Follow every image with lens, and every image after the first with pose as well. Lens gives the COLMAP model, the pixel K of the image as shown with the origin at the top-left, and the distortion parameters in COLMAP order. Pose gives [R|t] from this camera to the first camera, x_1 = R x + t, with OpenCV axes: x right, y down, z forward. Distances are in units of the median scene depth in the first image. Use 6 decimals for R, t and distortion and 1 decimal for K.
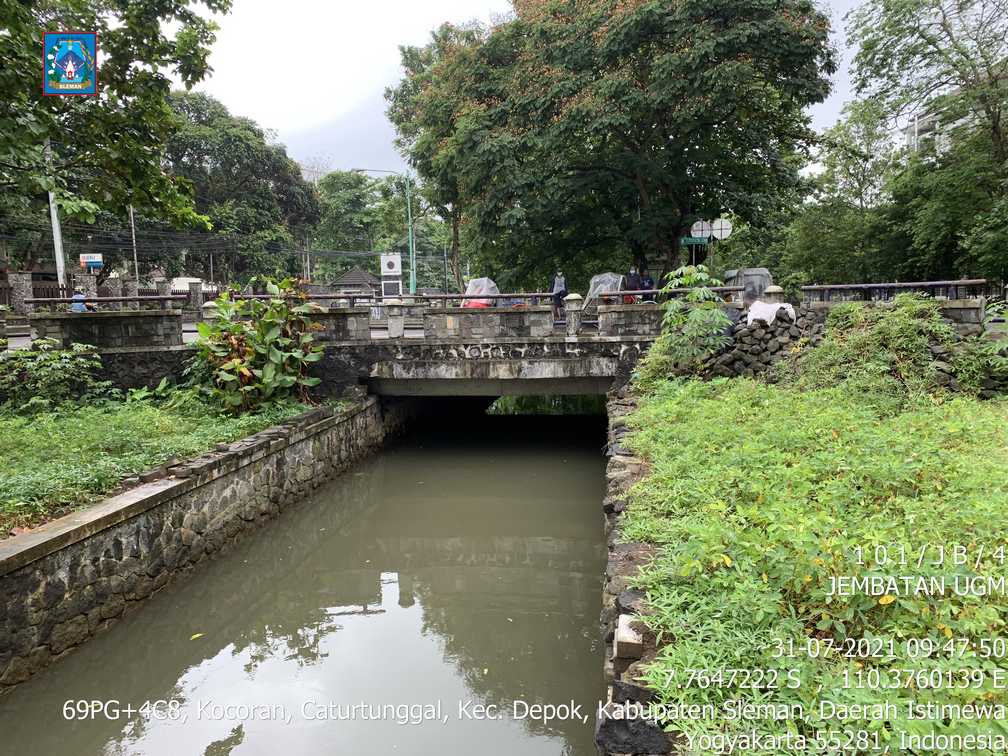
lens RADIAL K [[747.3, 0, 500.1], [0, 747.3, 375.7], [0, 0, 1]] dist [0.030655, -0.042184]
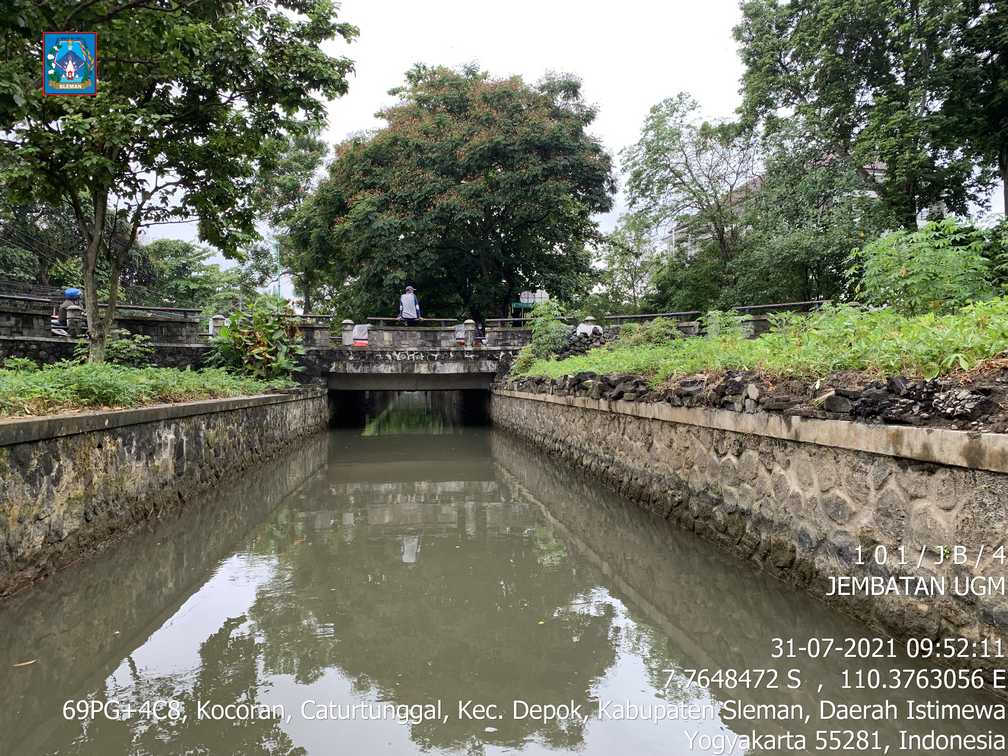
lens RADIAL K [[747.3, 0, 500.1], [0, 747.3, 375.7], [0, 0, 1]] dist [0.030655, -0.042184]
pose [[0.964222, 0.021956, 0.264184, -0.152731], [0.007647, 0.993846, -0.110509, 0.109744], [-0.264984, 0.108575, 0.958120, -0.302772]]
